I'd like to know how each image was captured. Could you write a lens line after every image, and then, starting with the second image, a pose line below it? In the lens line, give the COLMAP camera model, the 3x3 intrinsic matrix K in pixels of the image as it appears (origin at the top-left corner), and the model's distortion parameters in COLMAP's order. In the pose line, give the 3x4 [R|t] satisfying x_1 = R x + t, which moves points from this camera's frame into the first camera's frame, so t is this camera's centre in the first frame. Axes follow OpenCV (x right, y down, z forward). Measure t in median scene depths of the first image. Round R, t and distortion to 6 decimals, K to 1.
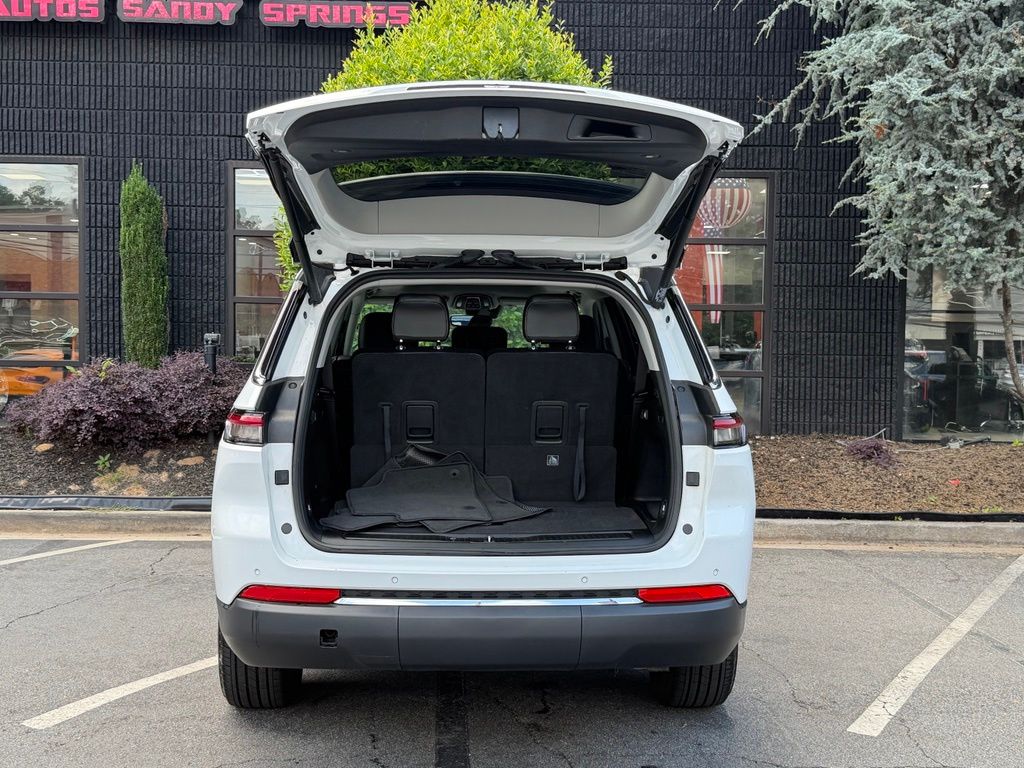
lens RADIAL K [[1257.1, 0, 517.7], [0, 1257.1, 392.8], [0, 0, 1]] dist [0.201355, -0.452494]
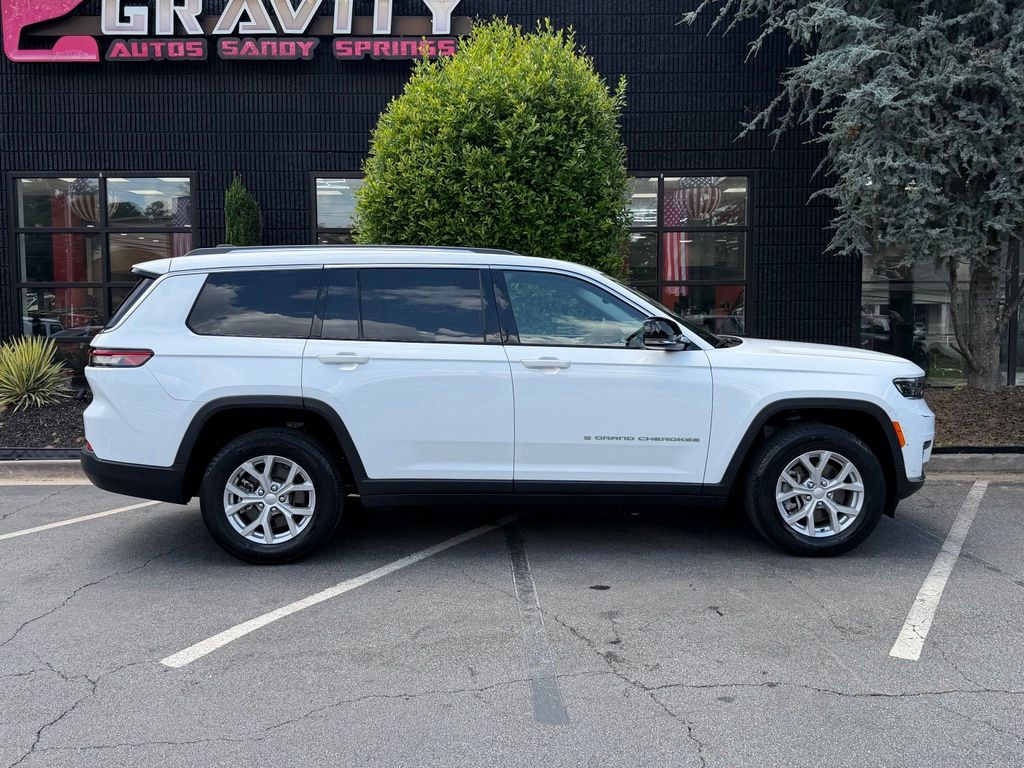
lens RADIAL K [[943.6, 0, 515.6], [0, 943.6, 389.1], [0, 0, 1]] dist [0.163661, -0.349810]
pose [[0.999780, -0.019668, -0.007303, -0.026445], [0.019939, 0.999032, 0.039201, -0.004227], [0.006525, -0.039338, 0.999205, 0.070440]]
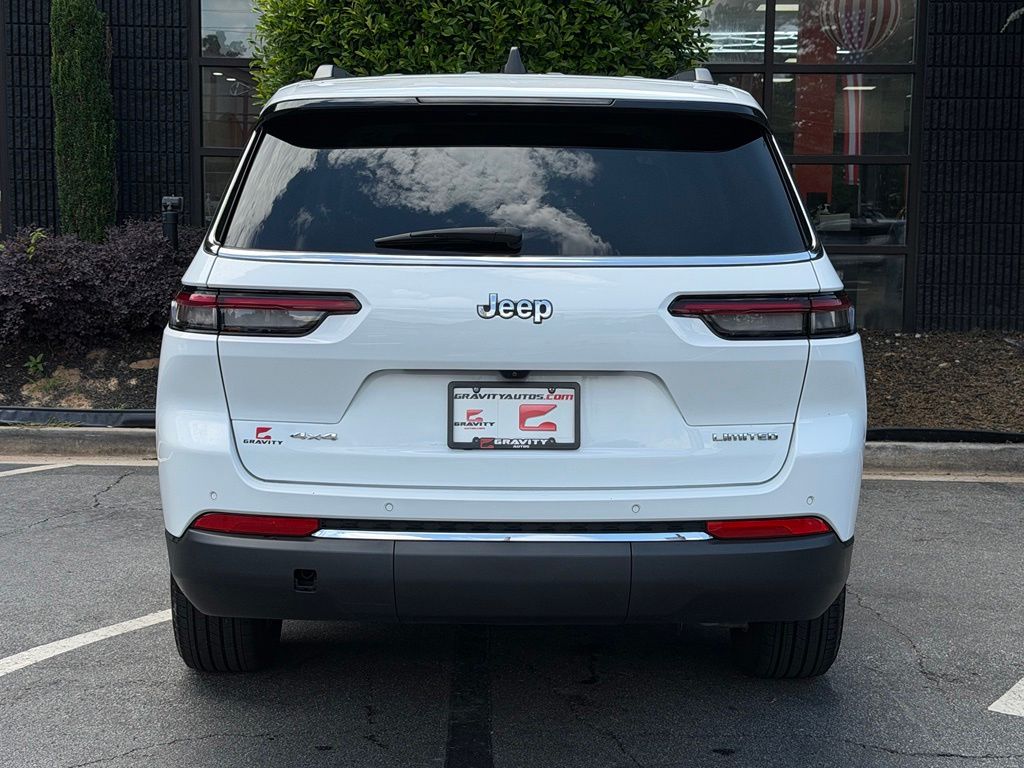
lens RADIAL K [[1675.7, 0, 514.9], [0, 1675.7, 396.1], [0, 0, 1]] dist [0.167247, -0.313404]
pose [[0.999003, 0.002971, -0.044540, 0.008711], [0.000049, 0.997709, 0.067651, 0.003954], [0.044639, -0.067586, 0.996714, -0.004279]]
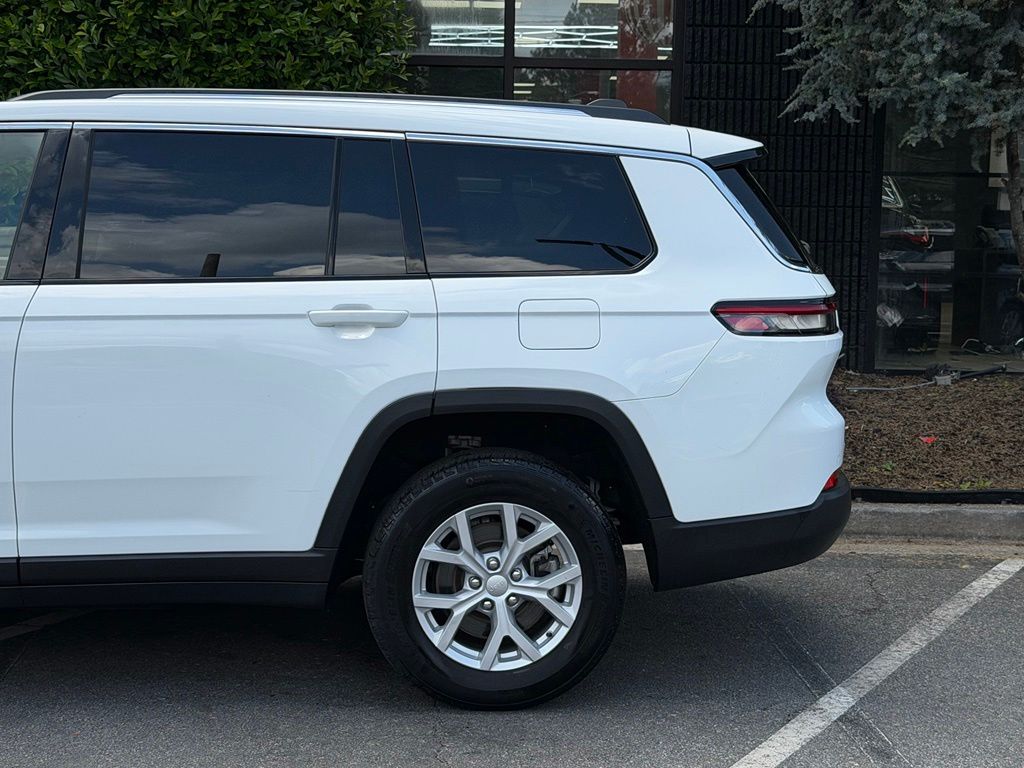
lens RADIAL K [[1691.9, 0, 517.0], [0, 1691.9, 387.9], [0, 0, 1]] dist [0.176058, -0.201568]
pose [[0.999914, 0.002510, 0.012842, 0.109267], [-0.003315, 0.998006, 0.063026, -0.009161], [-0.012658, -0.063063, 0.997929, 0.124494]]
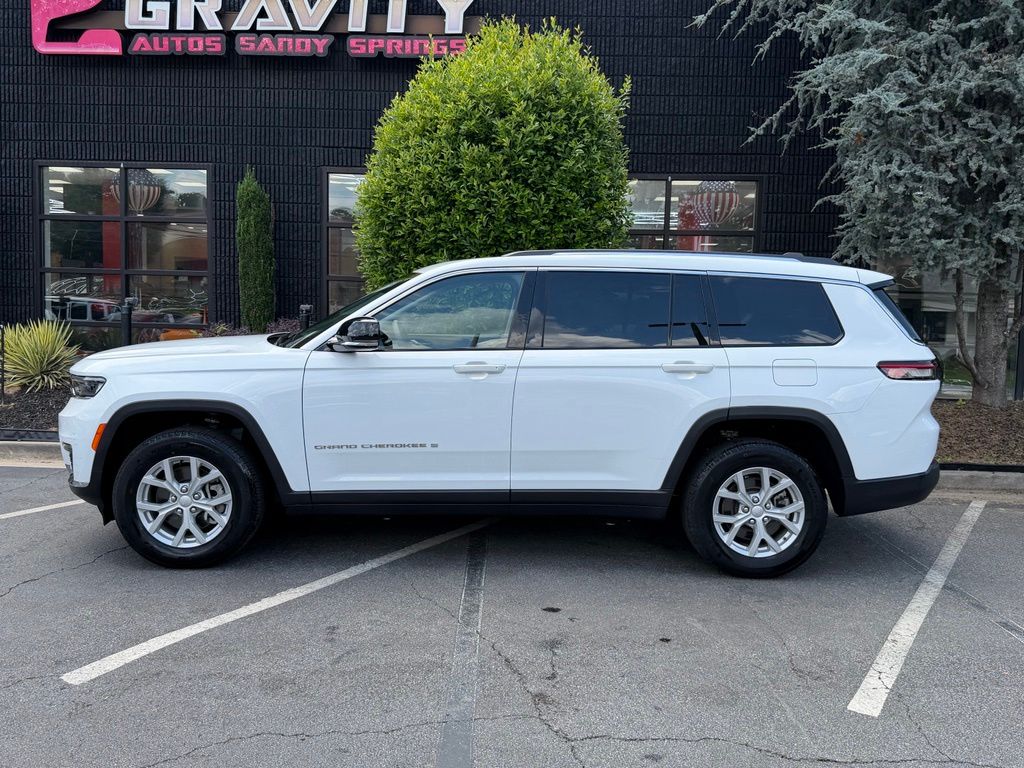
lens RADIAL K [[885.6, 0, 512.0], [0, 885.6, 384.0], [0, 0, 1]] dist [0.131078, -0.260440]
pose [[0.998426, 0.014970, -0.054052, 0.010812], [-0.012505, 0.998879, 0.045650, -0.010700], [0.054674, -0.044903, 0.997494, 0.121889]]
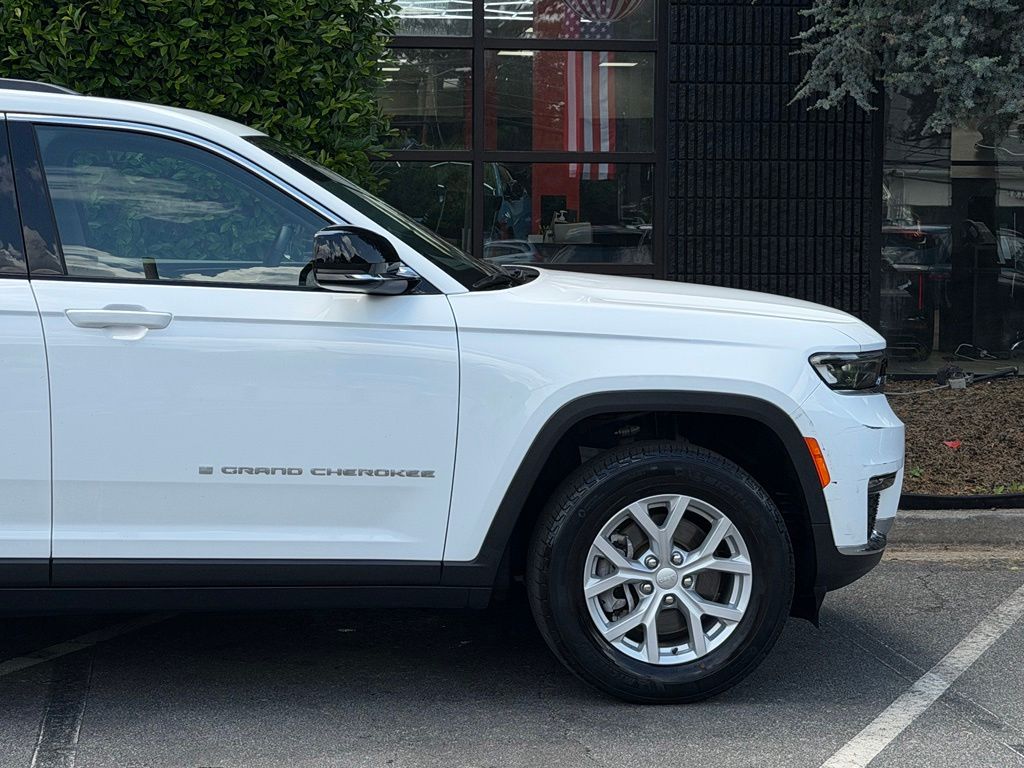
lens RADIAL K [[2097.7, 0, 523.9], [0, 2097.7, 366.3], [0, 0, 1]] dist [0.129120, 0.276782]
pose [[0.994759, -0.013899, 0.101302, 0.033019], [0.010595, 0.999397, 0.033081, -0.002265], [-0.101701, -0.031834, 0.994306, 0.019790]]
